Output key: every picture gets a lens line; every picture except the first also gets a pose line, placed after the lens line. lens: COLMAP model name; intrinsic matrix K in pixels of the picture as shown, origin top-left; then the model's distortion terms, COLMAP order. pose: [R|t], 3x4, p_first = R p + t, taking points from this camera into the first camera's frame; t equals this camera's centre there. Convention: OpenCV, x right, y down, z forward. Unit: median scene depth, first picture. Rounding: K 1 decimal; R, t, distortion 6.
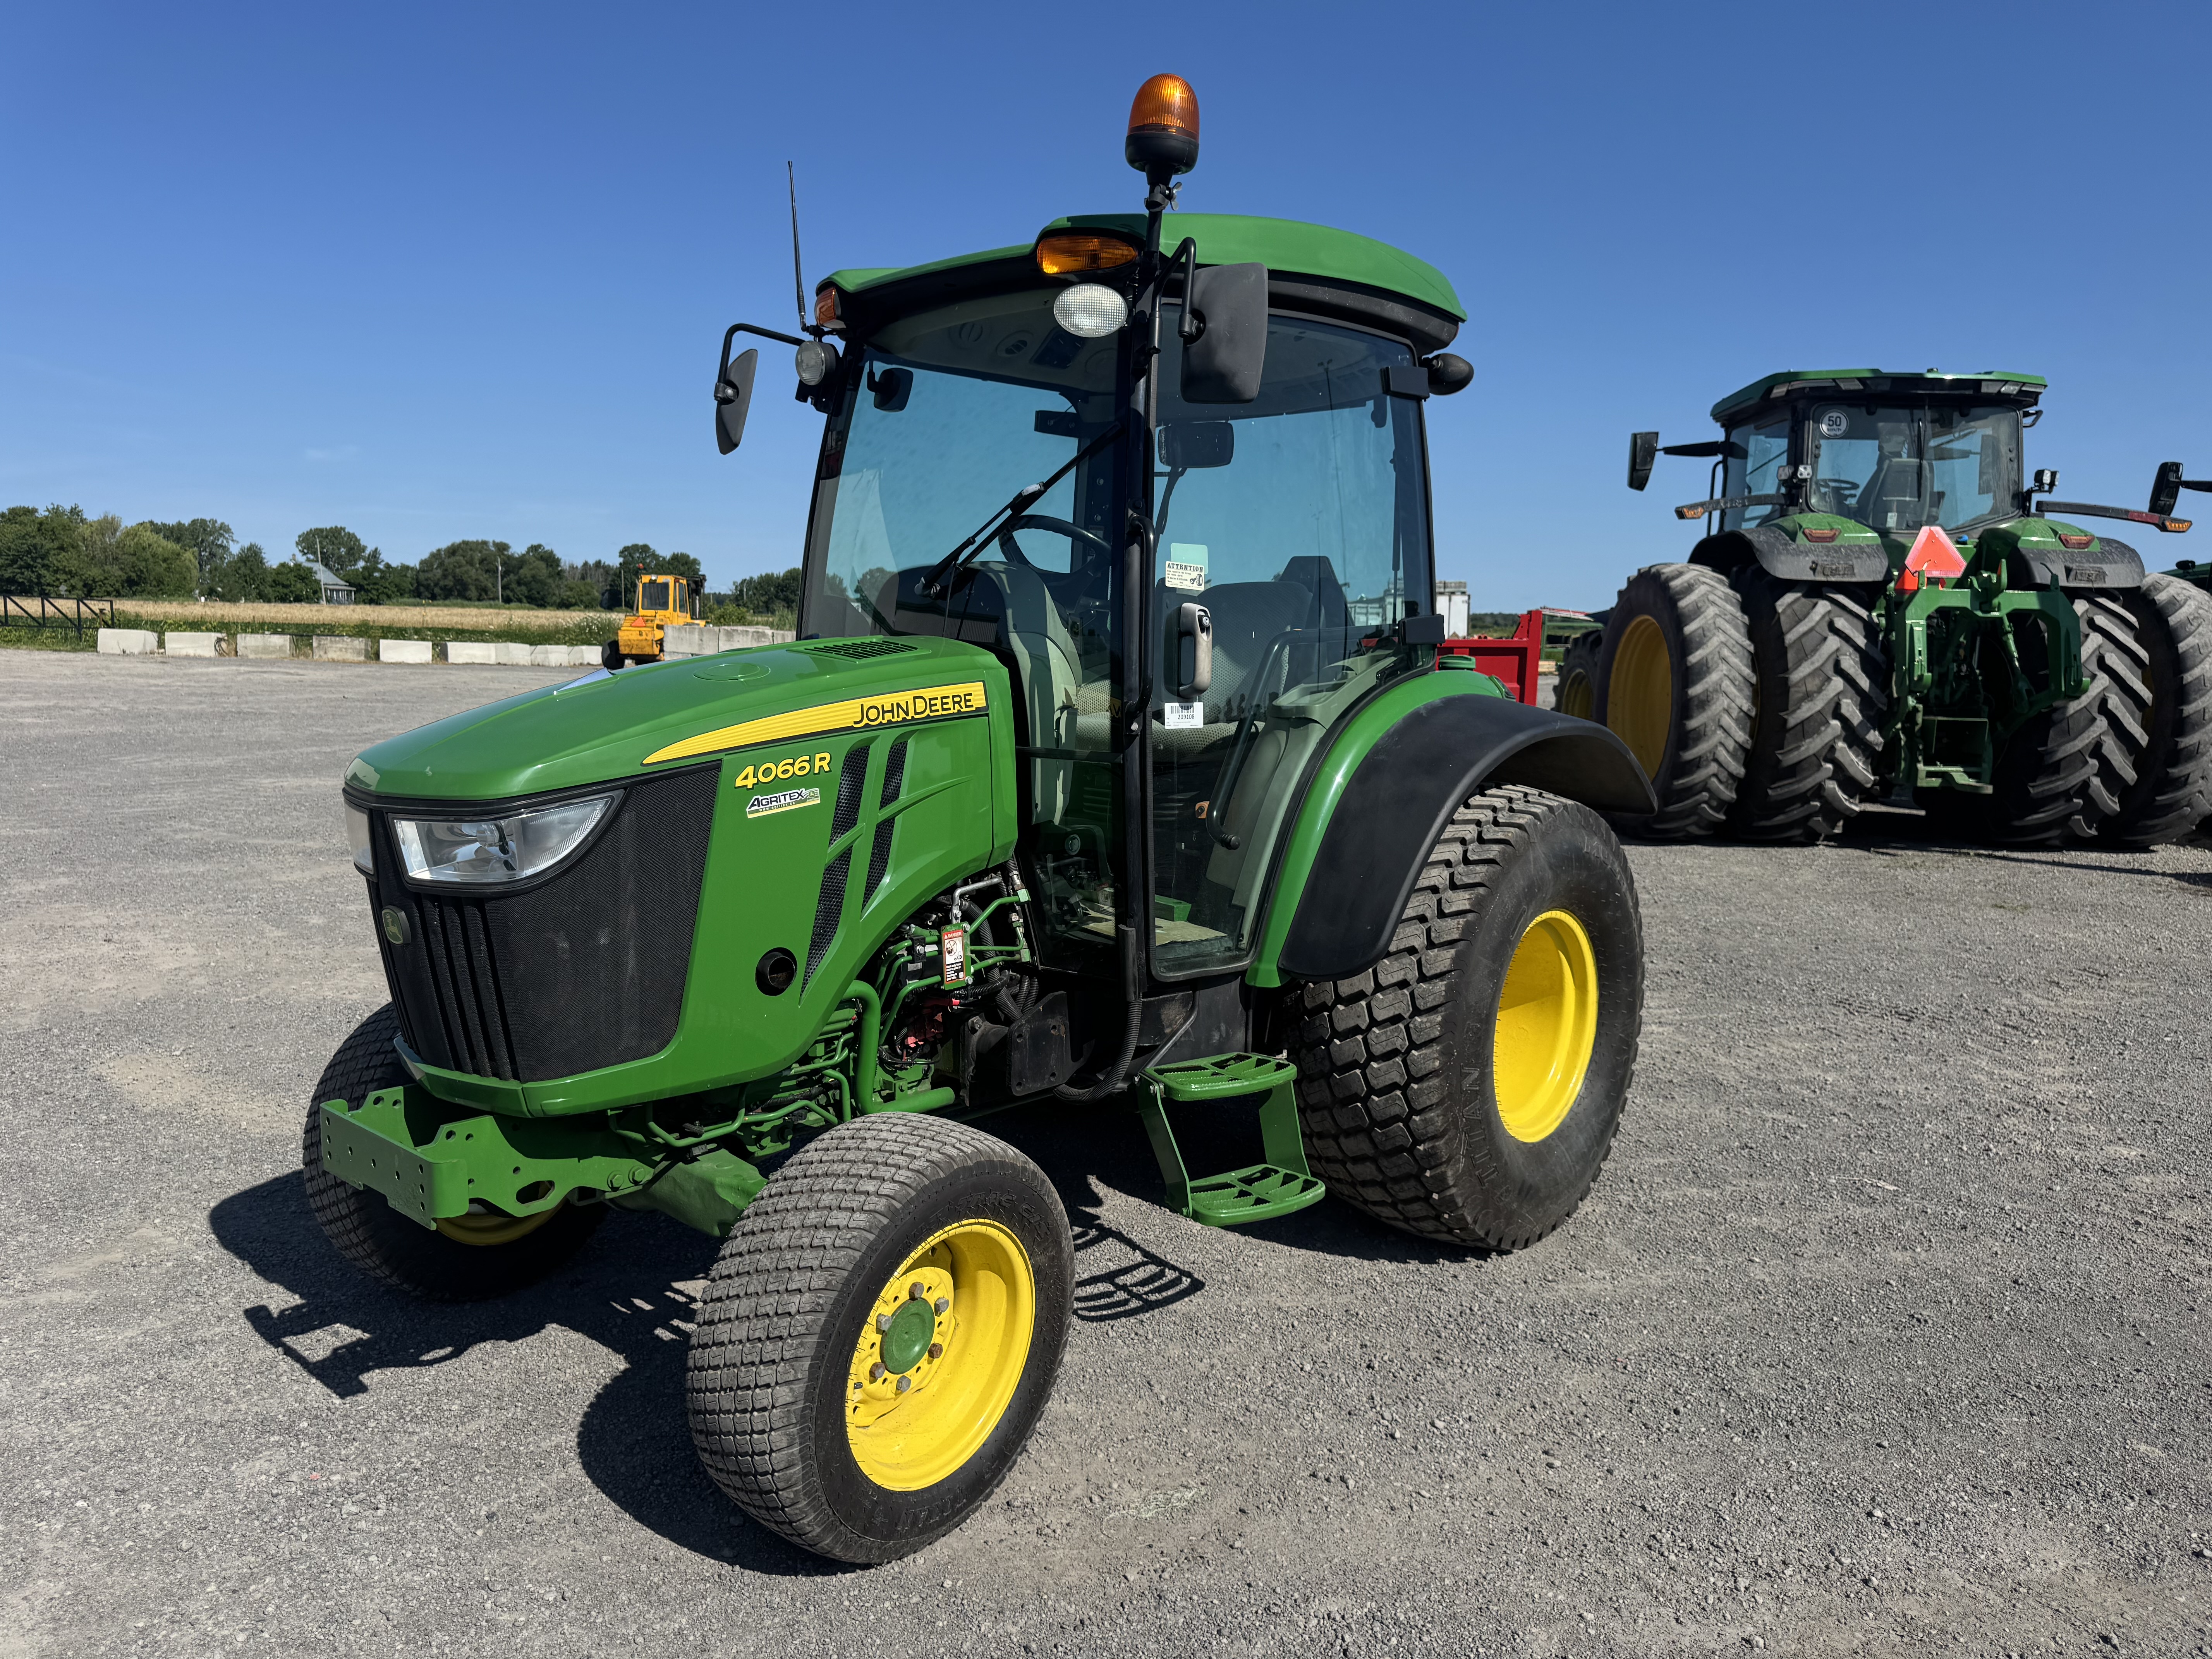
lens RADIAL K [[1565.3, 0, 1069.6], [0, 1565.3, 826.6], [0, 0, 1]] dist [0.043174, -0.038959]
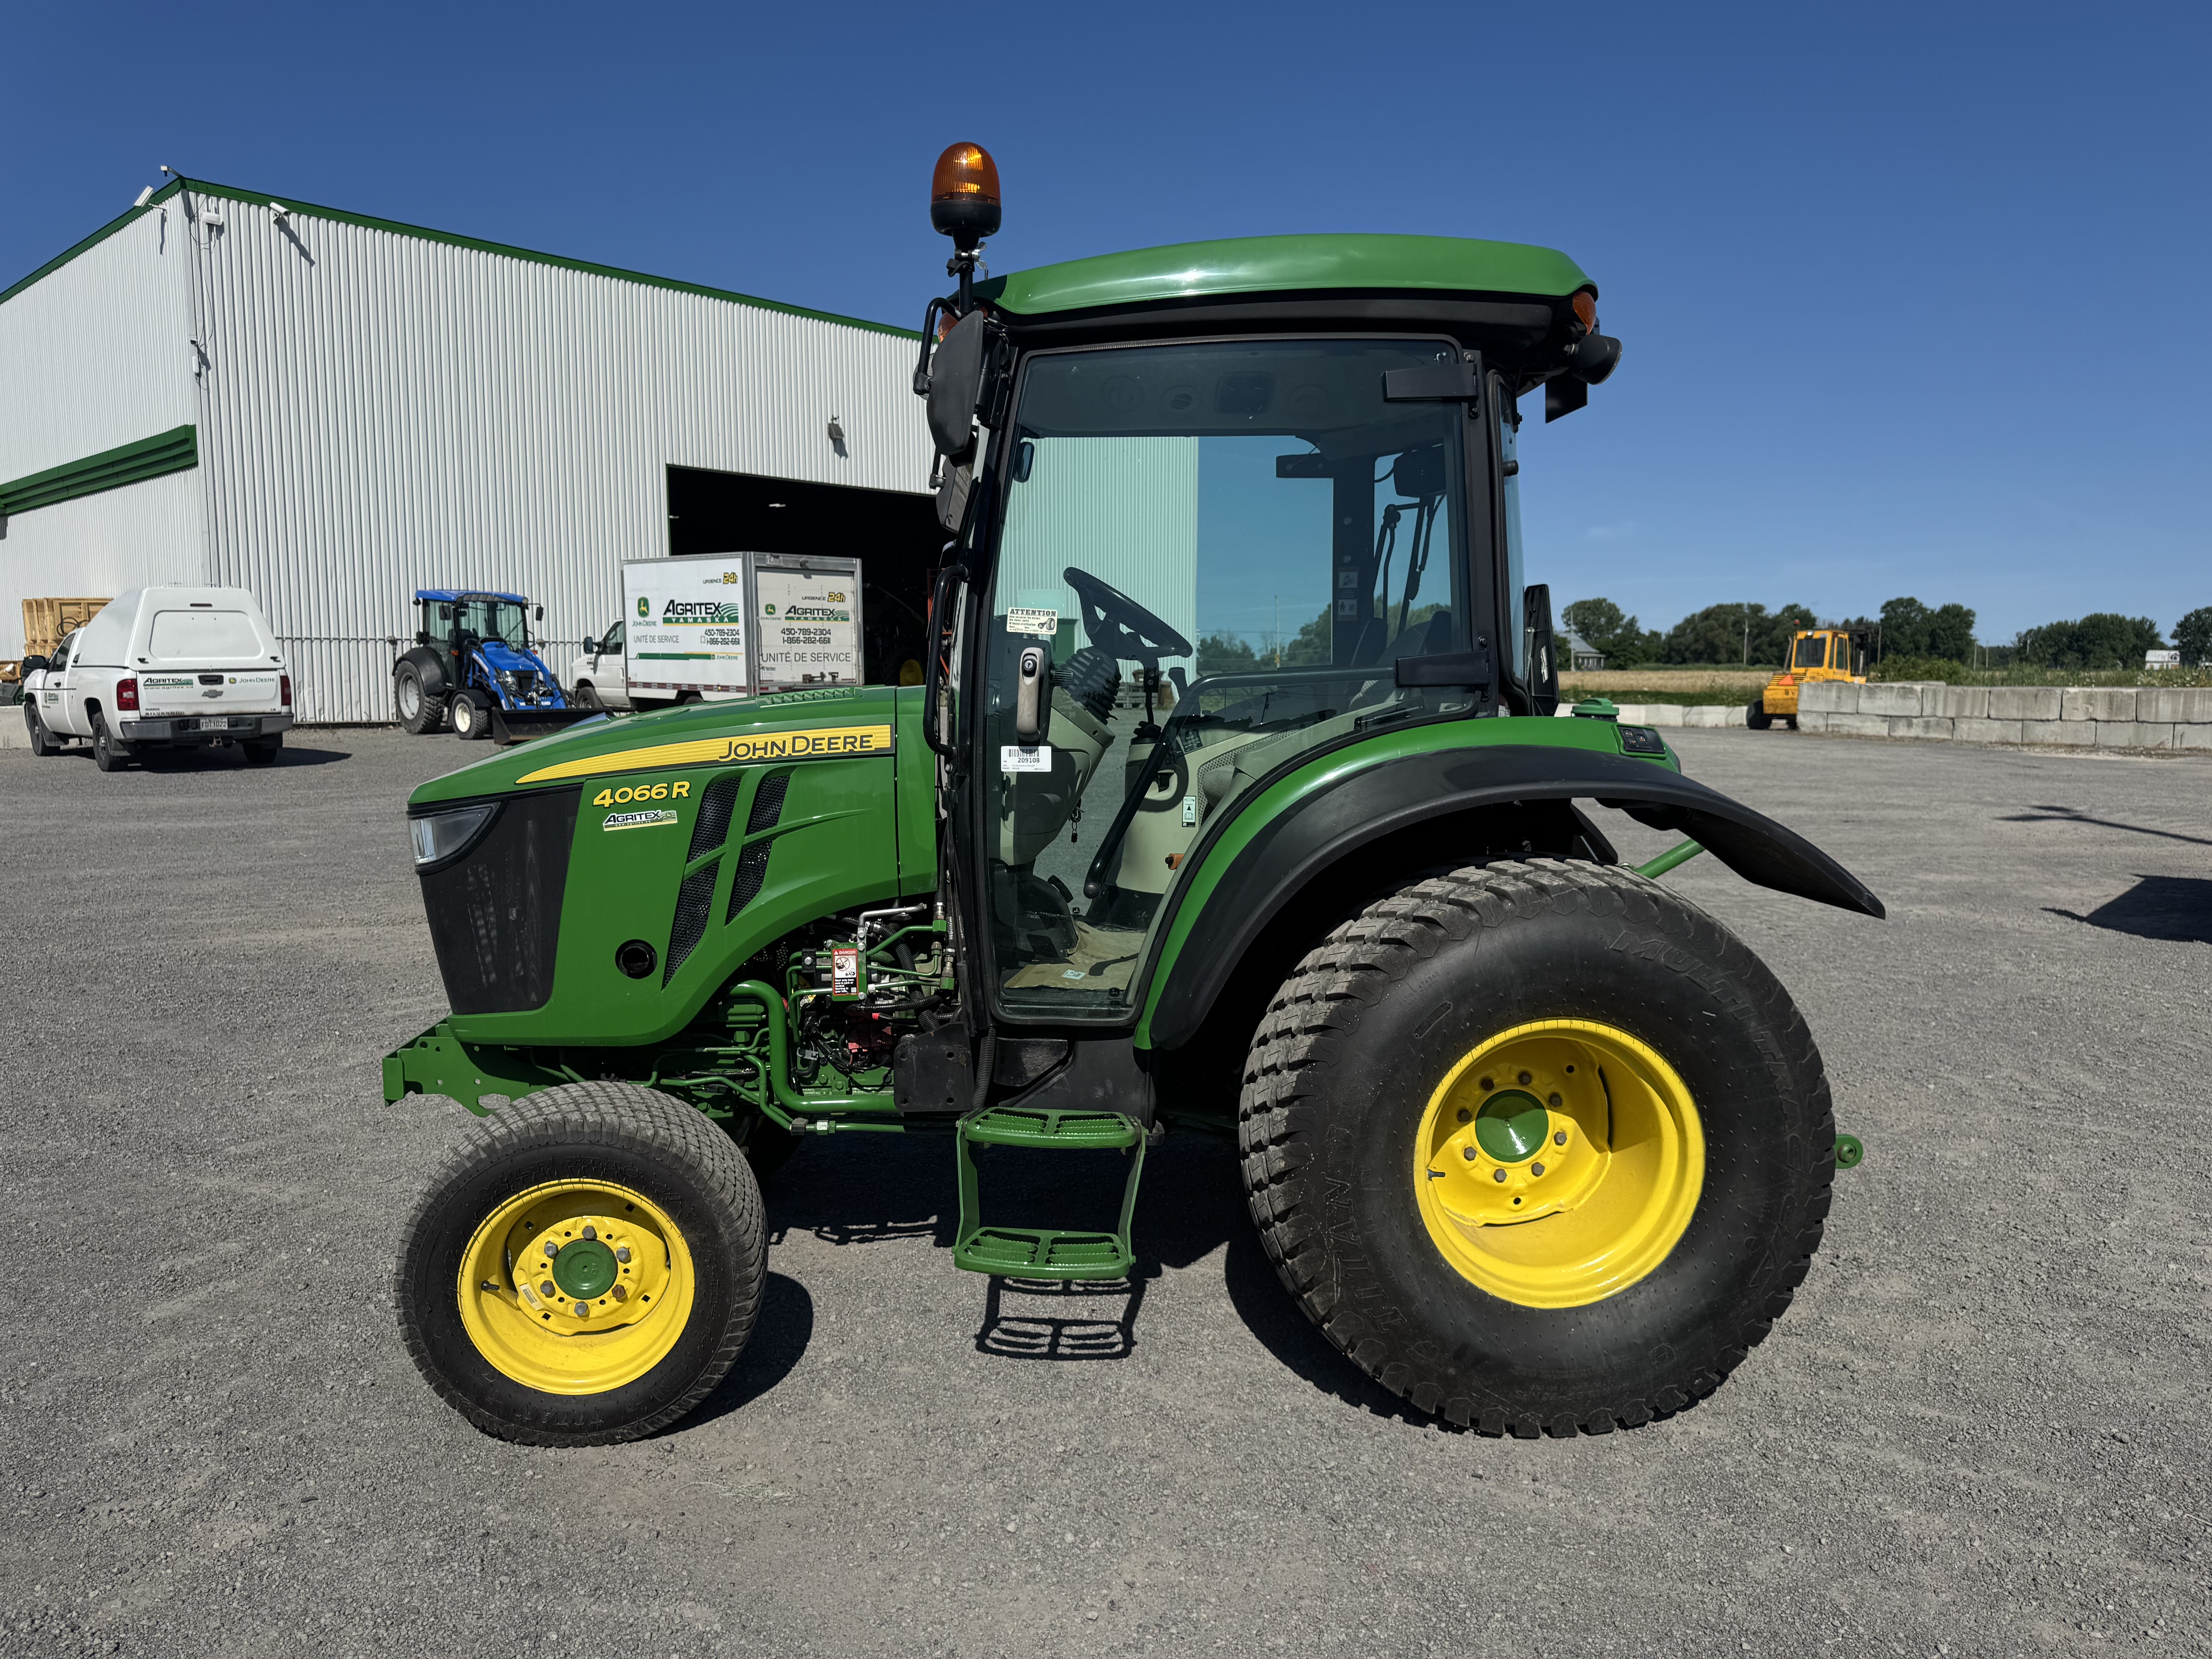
lens RADIAL K [[1565.3, 0, 1128.9], [0, 1565.3, 828.0], [0, 0, 1]] dist [0.043174, -0.038959]
pose [[0.731859, 0.046141, -0.679892, 0.442127], [-0.072519, 0.997313, -0.010380, -0.011647], [0.677587, 0.056902, 0.733239, 0.171738]]
